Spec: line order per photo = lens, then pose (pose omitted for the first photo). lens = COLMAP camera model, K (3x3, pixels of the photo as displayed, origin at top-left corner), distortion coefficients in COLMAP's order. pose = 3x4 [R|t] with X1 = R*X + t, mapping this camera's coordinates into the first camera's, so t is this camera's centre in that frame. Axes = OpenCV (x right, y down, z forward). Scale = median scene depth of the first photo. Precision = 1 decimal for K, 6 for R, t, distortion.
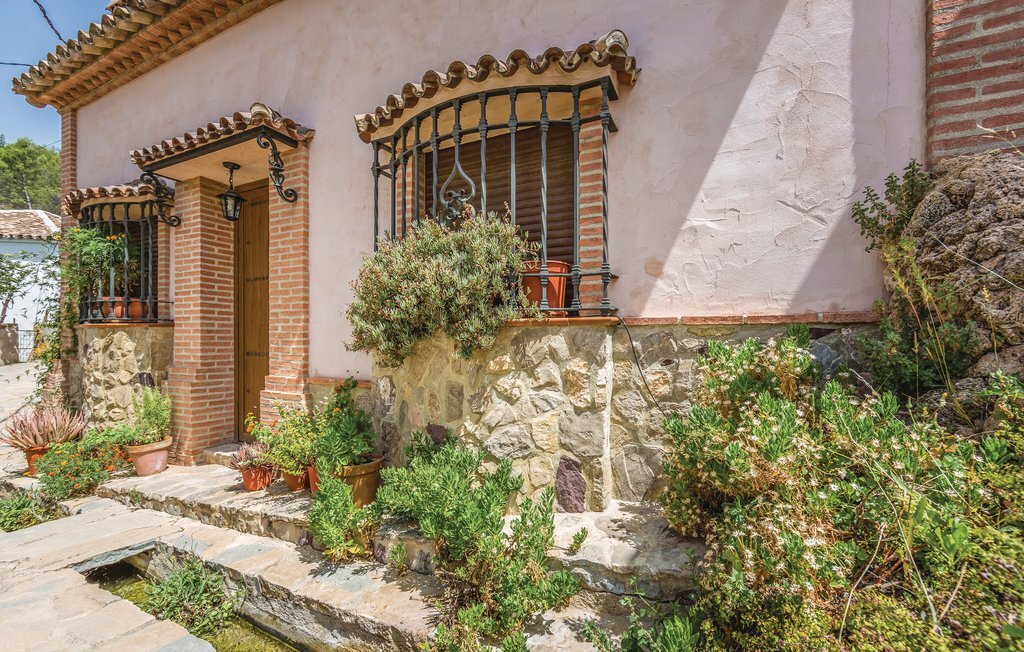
lens RADIAL K [[403.8, 0, 512.0], [0, 403.8, 326.0], [0, 0, 1]] dist [0.000745, 0.000162]
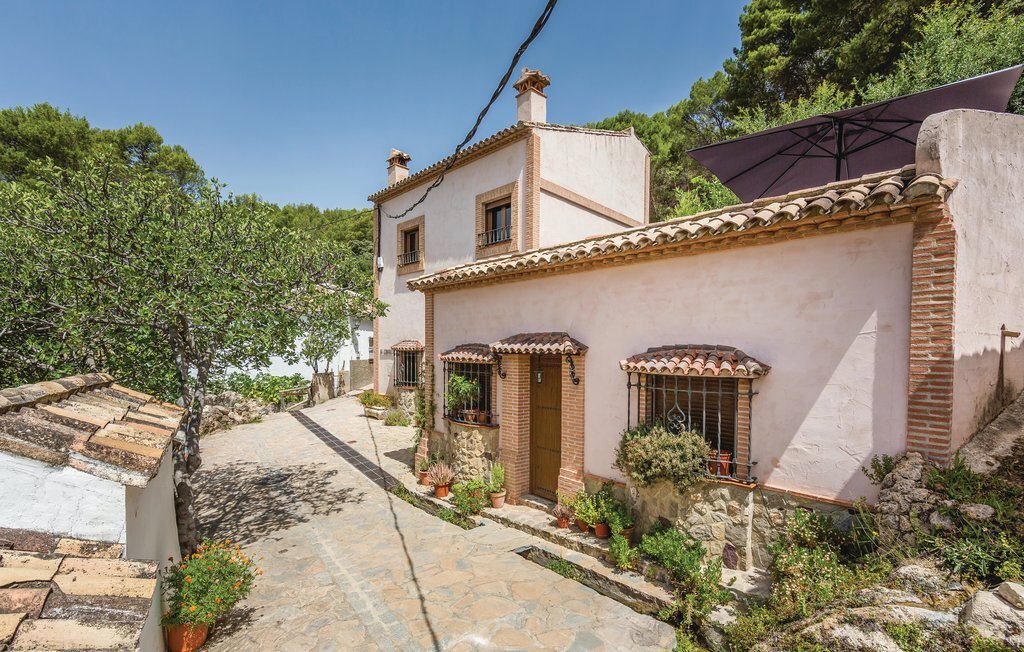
lens RADIAL K [[429.2, 0, 510.7], [0, 429.2, 345.4], [0, 0, 1]] dist [0.001629, 0.000231]
pose [[0.937559, 0.015316, -0.347489, -0.182572], [-0.010180, 0.999810, 0.016599, -0.787663], [0.347678, -0.012025, 0.937537, -1.608265]]
